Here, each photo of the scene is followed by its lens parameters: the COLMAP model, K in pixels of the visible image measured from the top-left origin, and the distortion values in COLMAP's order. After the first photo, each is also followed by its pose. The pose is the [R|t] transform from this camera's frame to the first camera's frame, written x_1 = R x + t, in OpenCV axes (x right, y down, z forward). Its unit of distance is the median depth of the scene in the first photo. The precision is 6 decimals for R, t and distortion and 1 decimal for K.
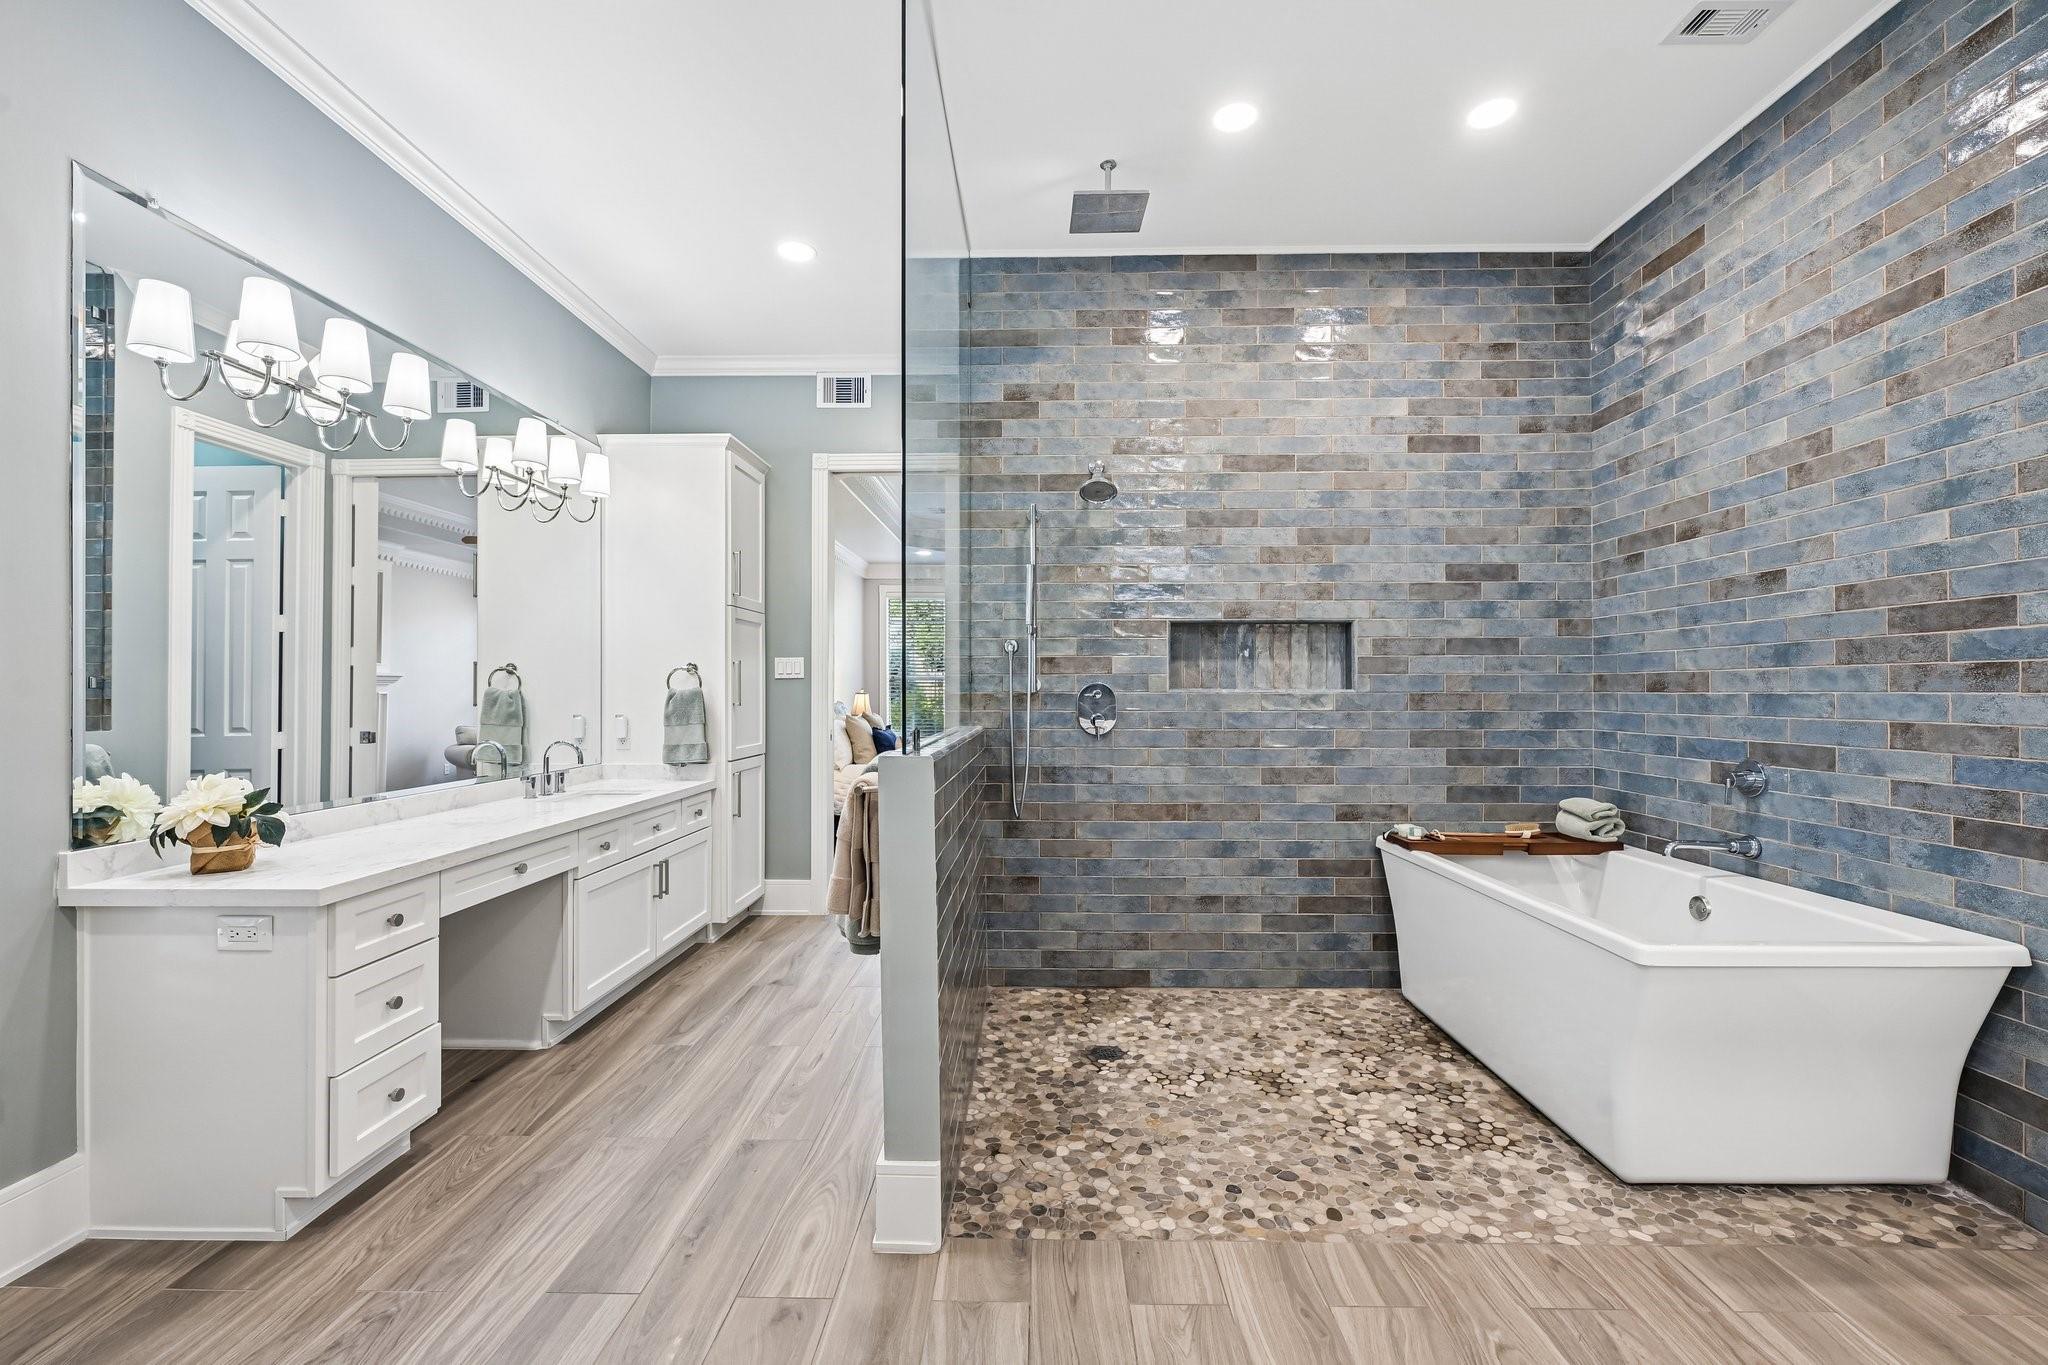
lens RADIAL K [[858.4, 0, 1031.2], [0, 858.4, 688.1], [0, 0, 1]] dist [0.000249, 0.000339]
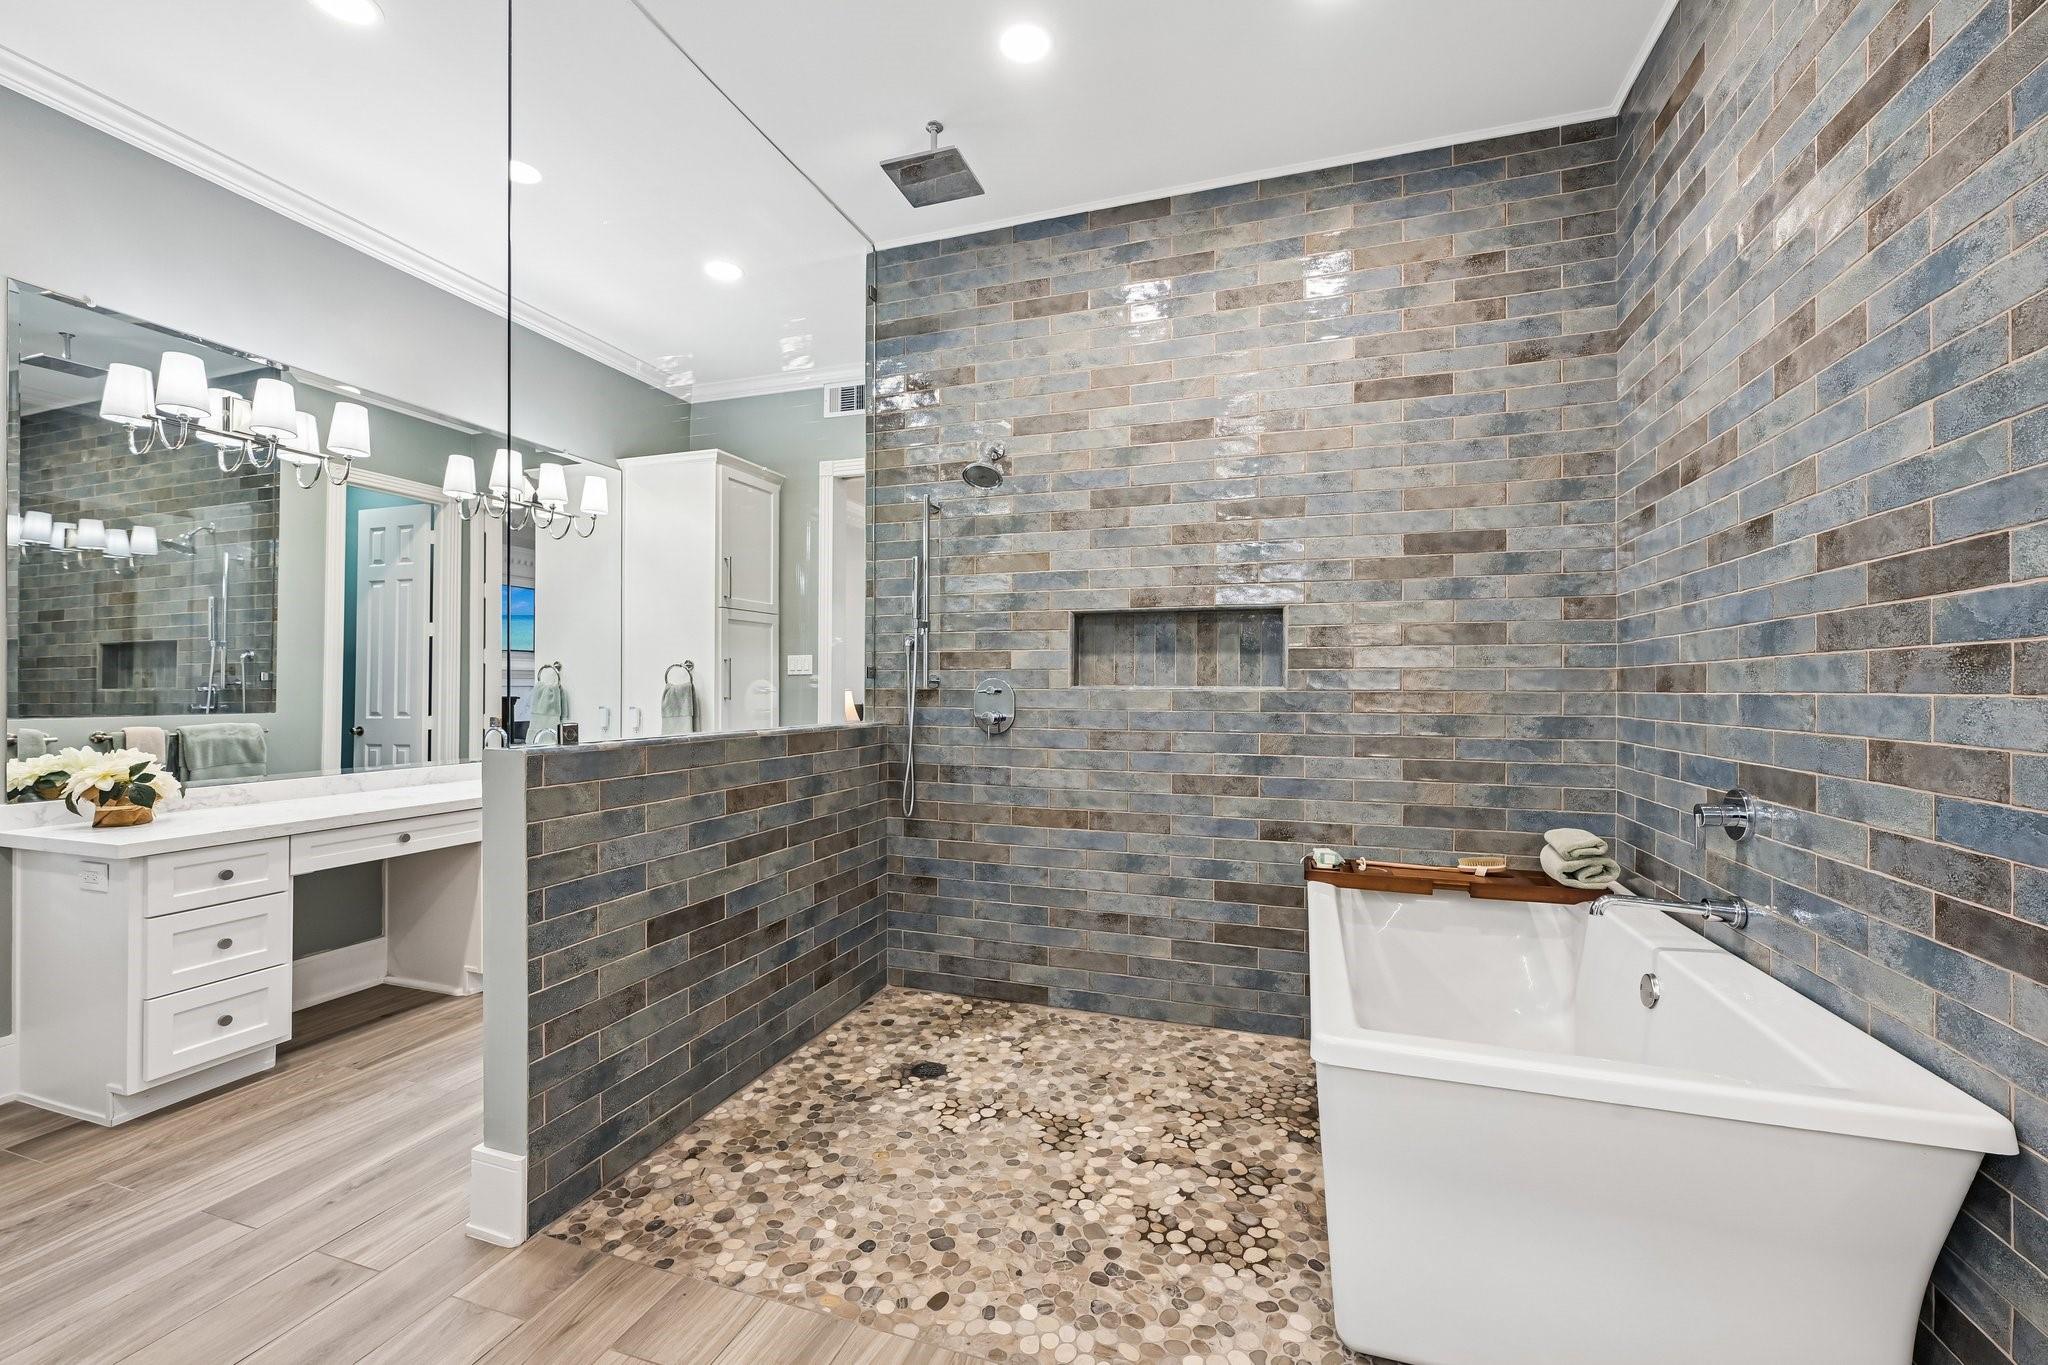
lens RADIAL K [[827.0, 0, 1030.6], [0, 827.0, 687.9], [0, 0, 1]] dist [0.000248, -0.000105]
pose [[0.951731, 0.004586, -0.306900, 0.400392], [-0.003679, 0.999987, 0.003536, 0.000493], [0.306913, -0.002236, 0.951735, 0.143937]]
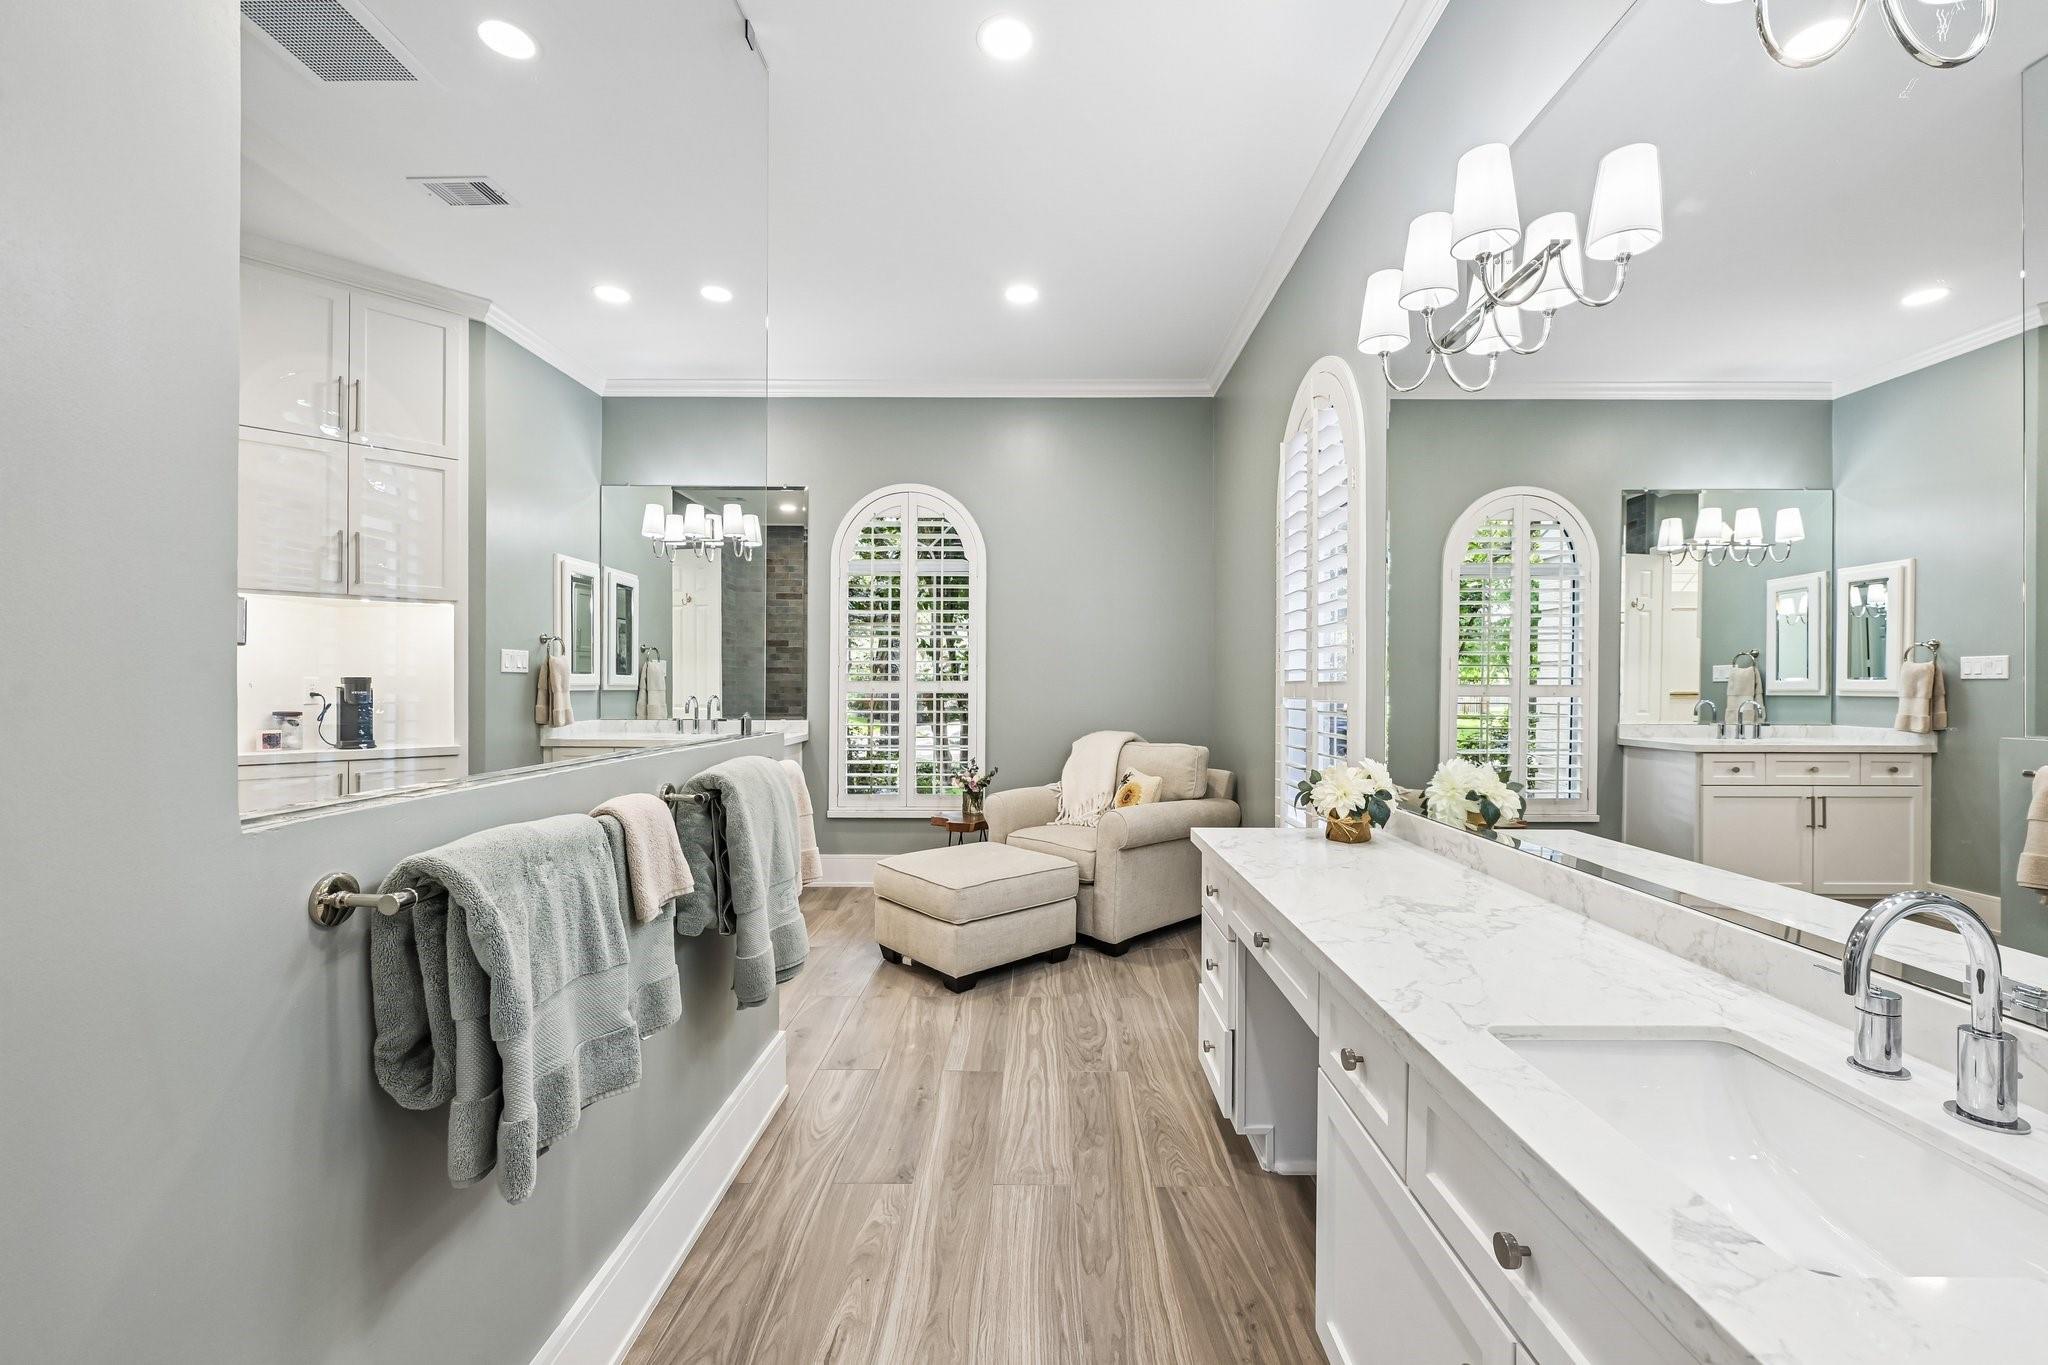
lens RADIAL K [[810.3, 0, 1015.4], [0, 810.3, 683.6], [0, 0, 1]] dist [-0.000385, 0.000136]
pose [[-0.999945, -0.003360, 0.009959, -0.294260], [-0.003369, 0.999994, -0.000852, 0.000627], [-0.009956, -0.000885, -0.999950, 1.209459]]
